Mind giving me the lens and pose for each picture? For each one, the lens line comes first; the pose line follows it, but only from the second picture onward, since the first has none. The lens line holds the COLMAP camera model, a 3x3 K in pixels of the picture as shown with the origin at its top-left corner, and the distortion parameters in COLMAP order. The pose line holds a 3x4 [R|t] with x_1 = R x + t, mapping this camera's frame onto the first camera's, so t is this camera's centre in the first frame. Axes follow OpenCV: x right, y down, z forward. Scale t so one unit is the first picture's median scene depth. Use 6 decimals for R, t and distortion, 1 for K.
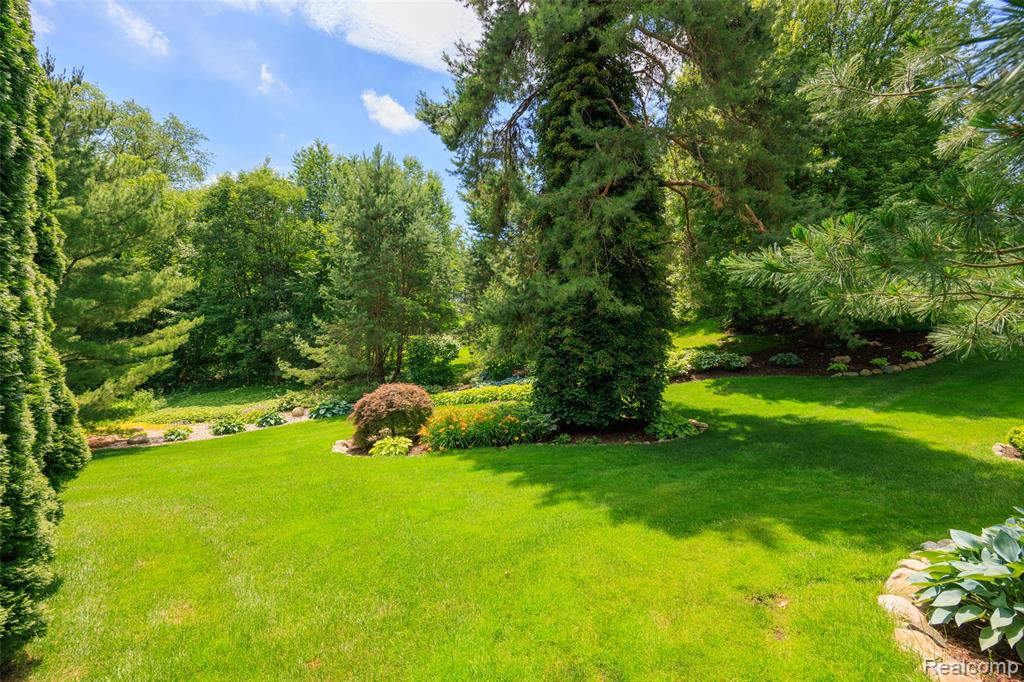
lens RADIAL K [[440.4, 0, 510.5], [0, 440.4, 341.0], [0, 0, 1]] dist [-0.000093, 0.000013]
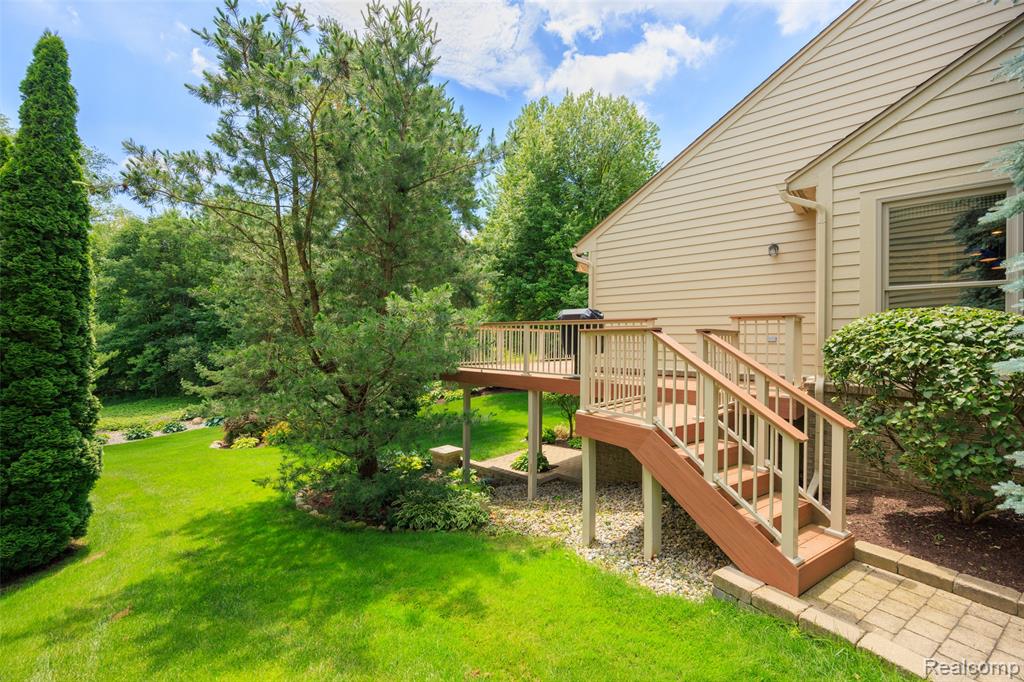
lens RADIAL K [[440.4, 0, 513.8], [0, 440.4, 340.1], [0, 0, 1]] dist [-0.000093, 0.000013]
pose [[0.989882, 0.006088, 0.141760, 0.242487], [-0.006384, 0.999978, 0.001631, -0.080797], [-0.141747, -0.002520, 0.989900, -0.397771]]
